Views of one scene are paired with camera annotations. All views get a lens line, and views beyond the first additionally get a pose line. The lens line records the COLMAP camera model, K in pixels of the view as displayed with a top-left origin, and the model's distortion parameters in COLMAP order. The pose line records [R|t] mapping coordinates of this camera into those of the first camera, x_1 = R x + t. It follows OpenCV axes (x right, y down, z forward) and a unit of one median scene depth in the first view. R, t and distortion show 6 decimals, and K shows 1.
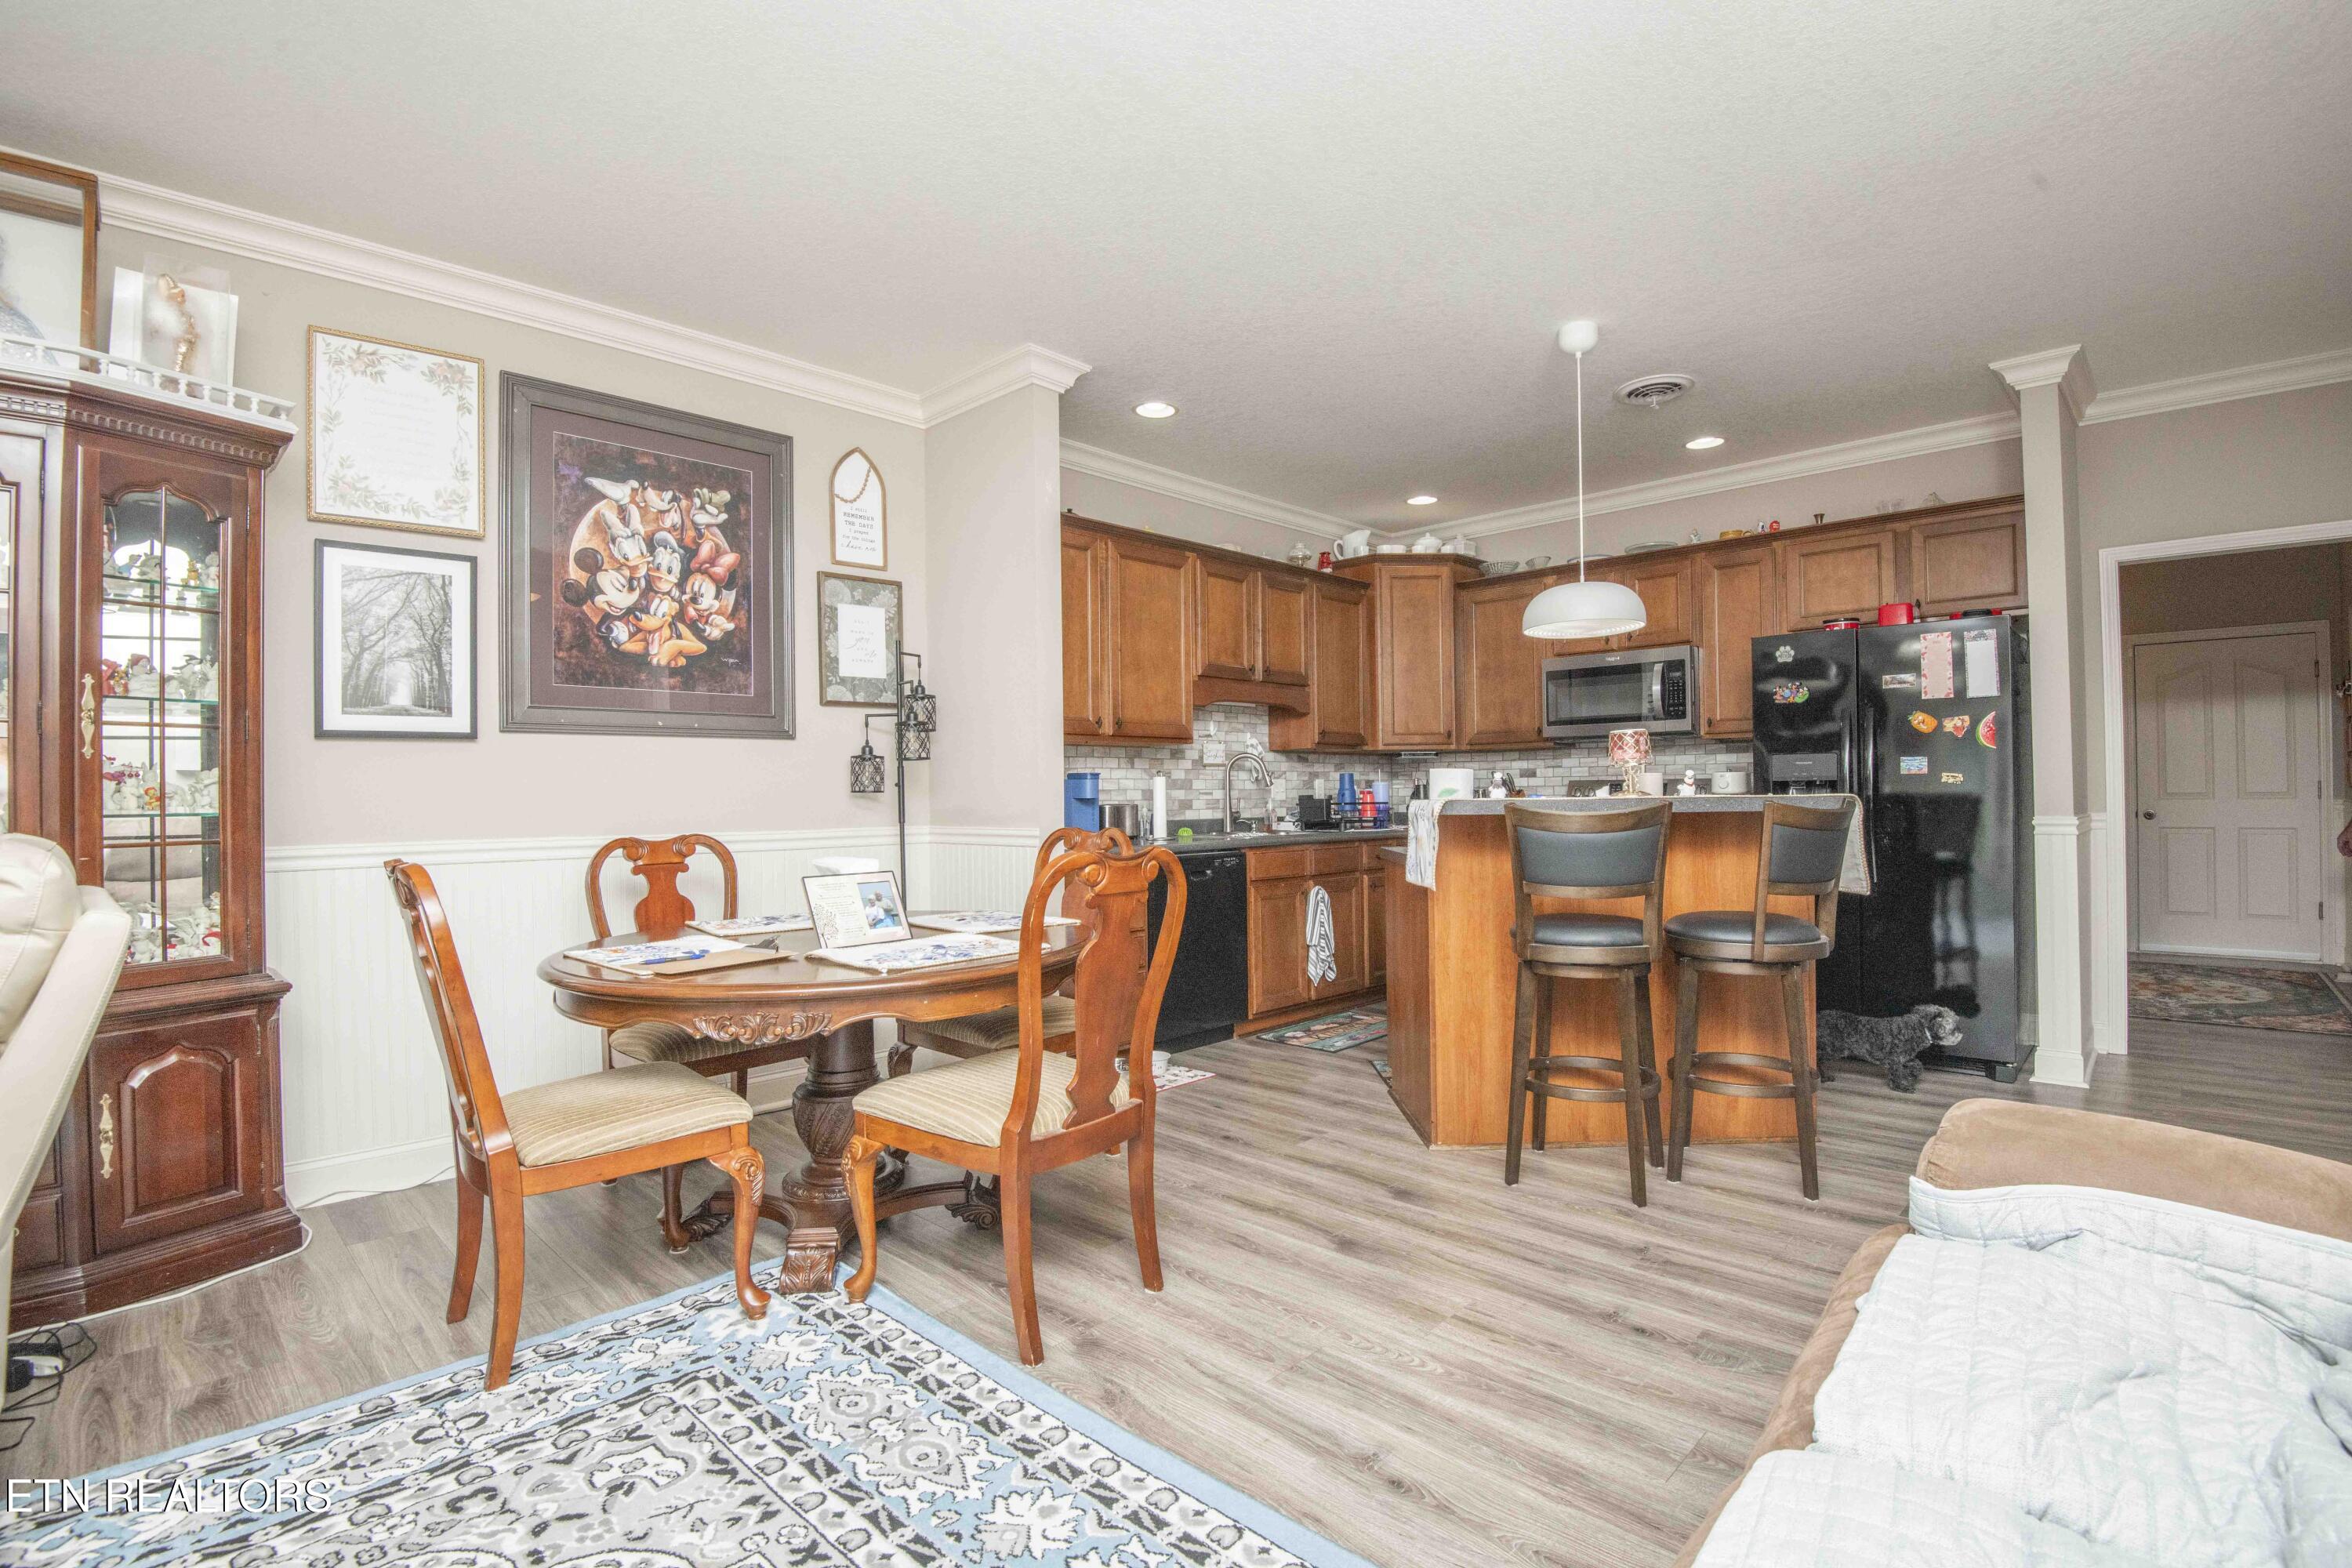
lens RADIAL K [[1088.0, 0, 1185.5], [0, 1088.0, 787.8], [0, 0, 1]] dist [-0.018640, -0.013415]
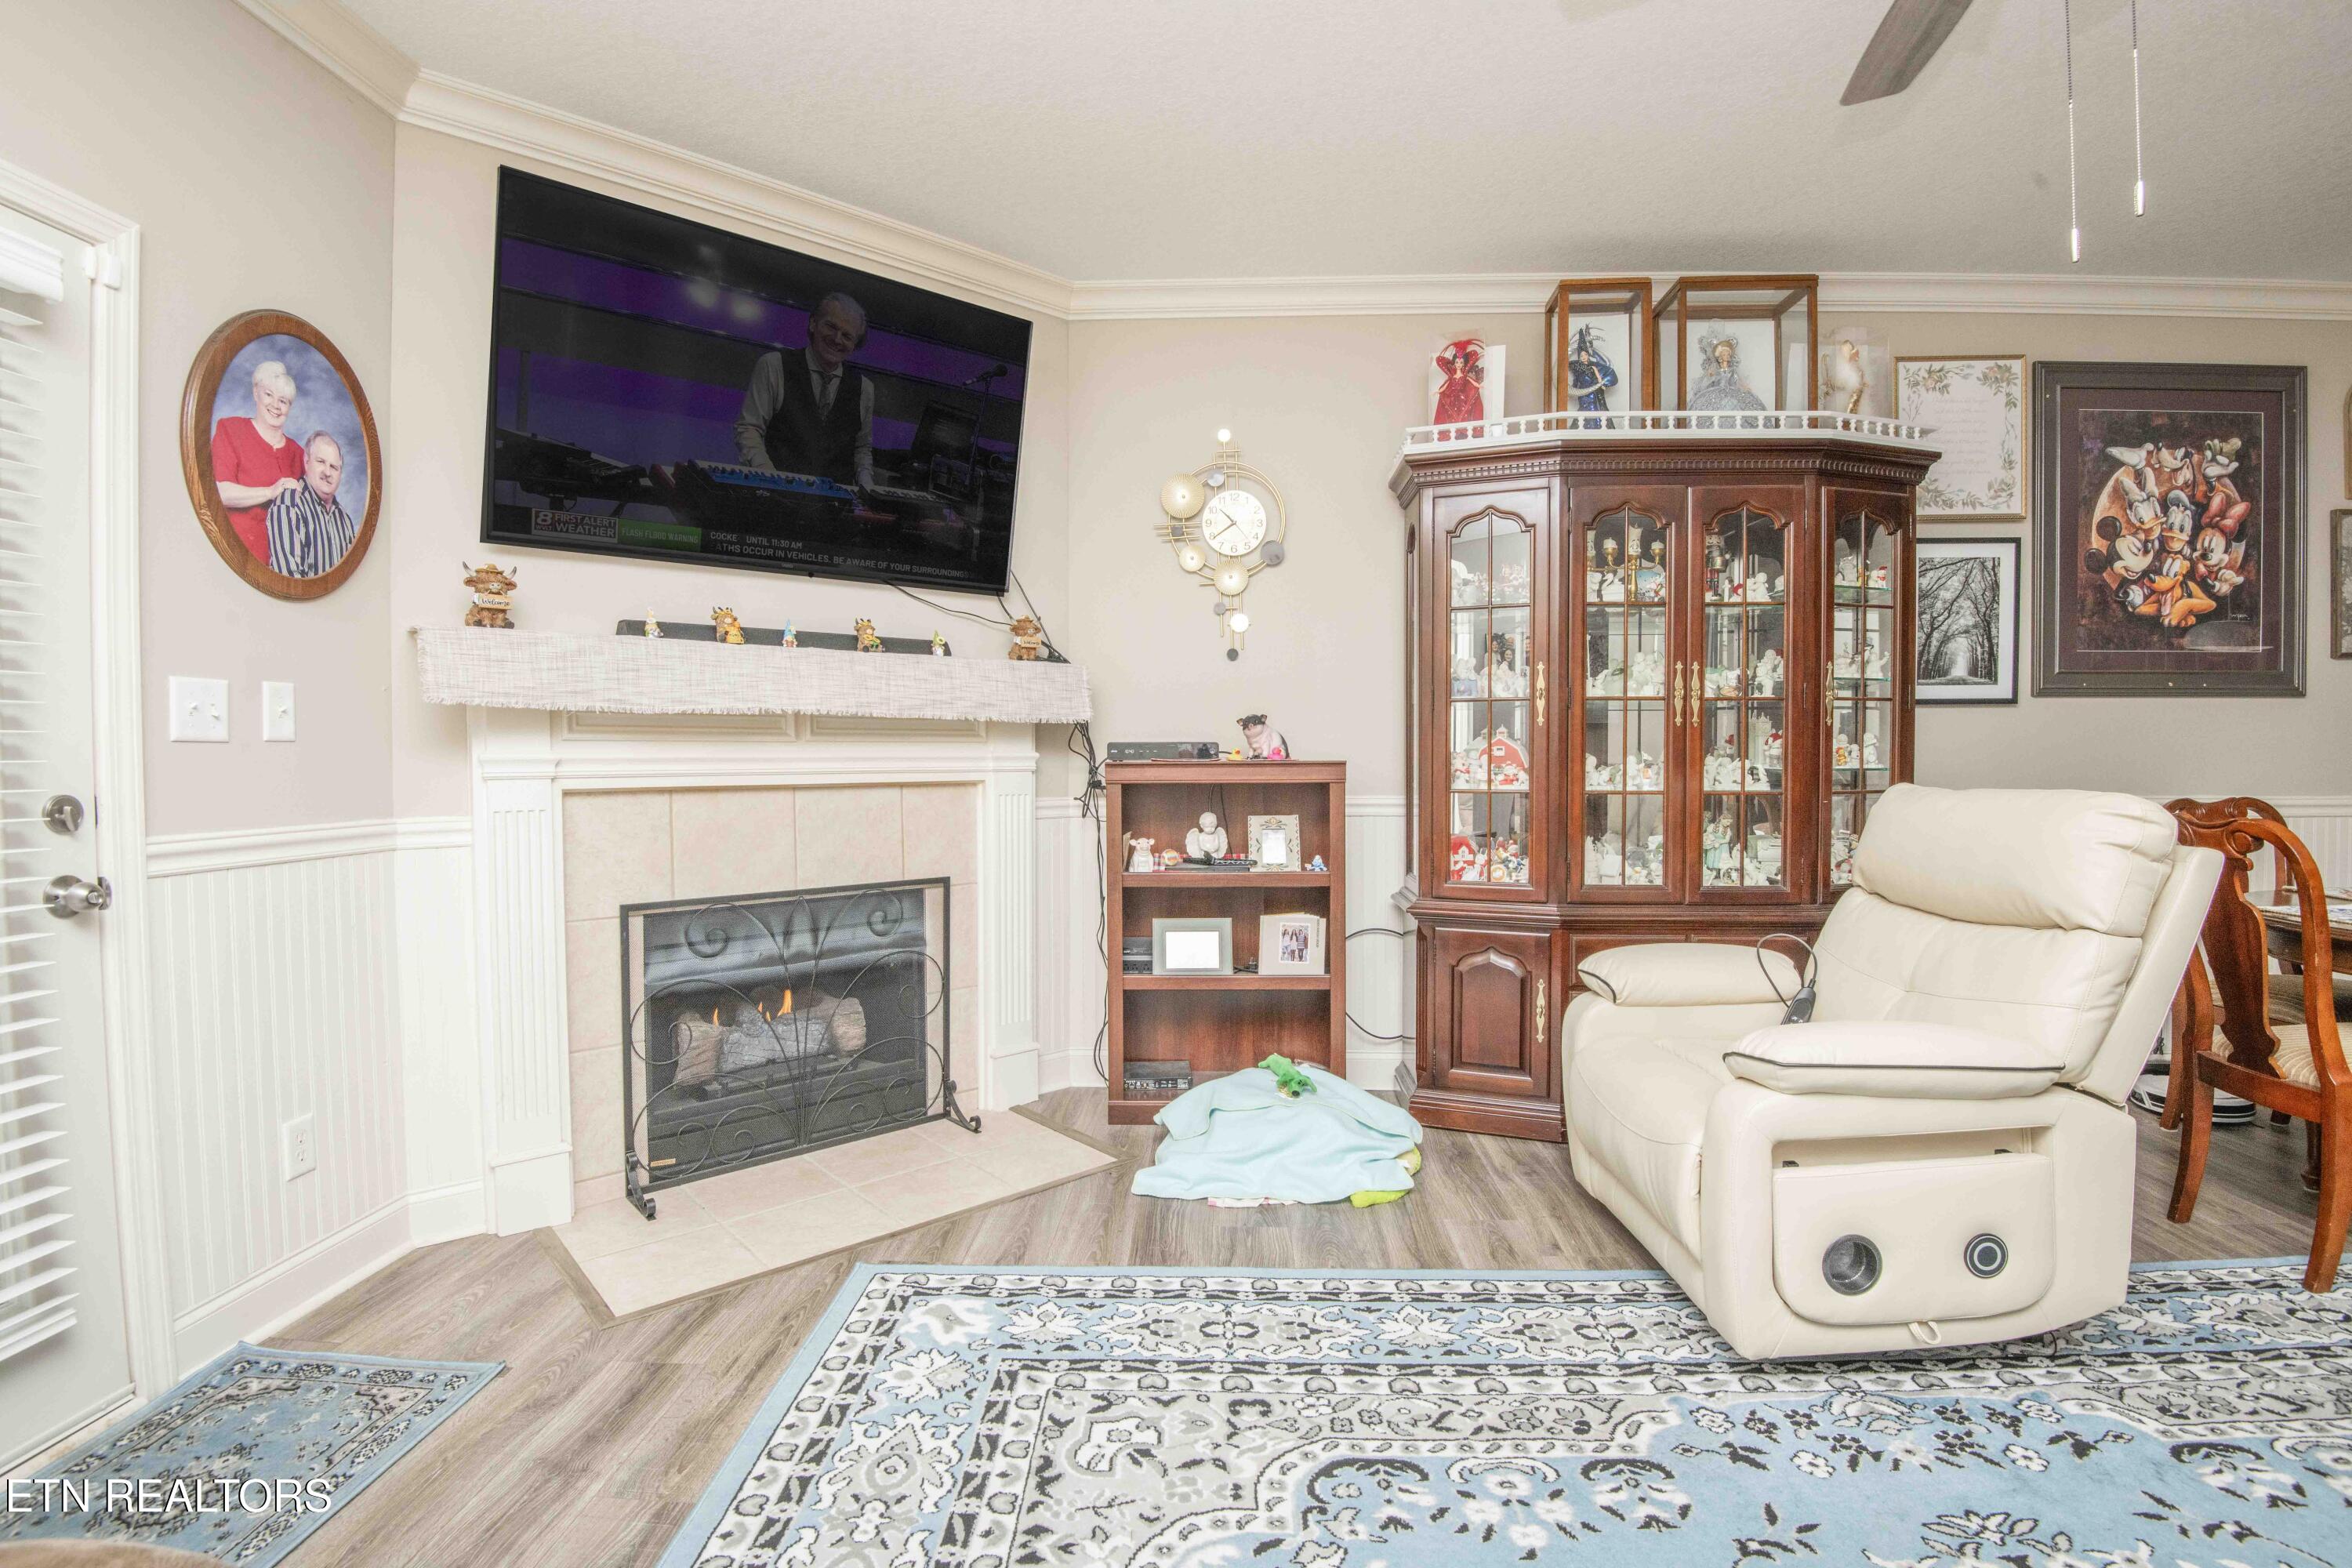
lens RADIAL K [[1088.0, 0, 1187.9], [0, 1088.0, 783.5], [0, 0, 1]] dist [-0.018640, -0.013415]
pose [[0.669072, 0.027031, -0.742706, -0.345214], [-0.001714, 0.999392, 0.034828, -0.000807], [0.743196, -0.022029, 0.668711, -0.306458]]
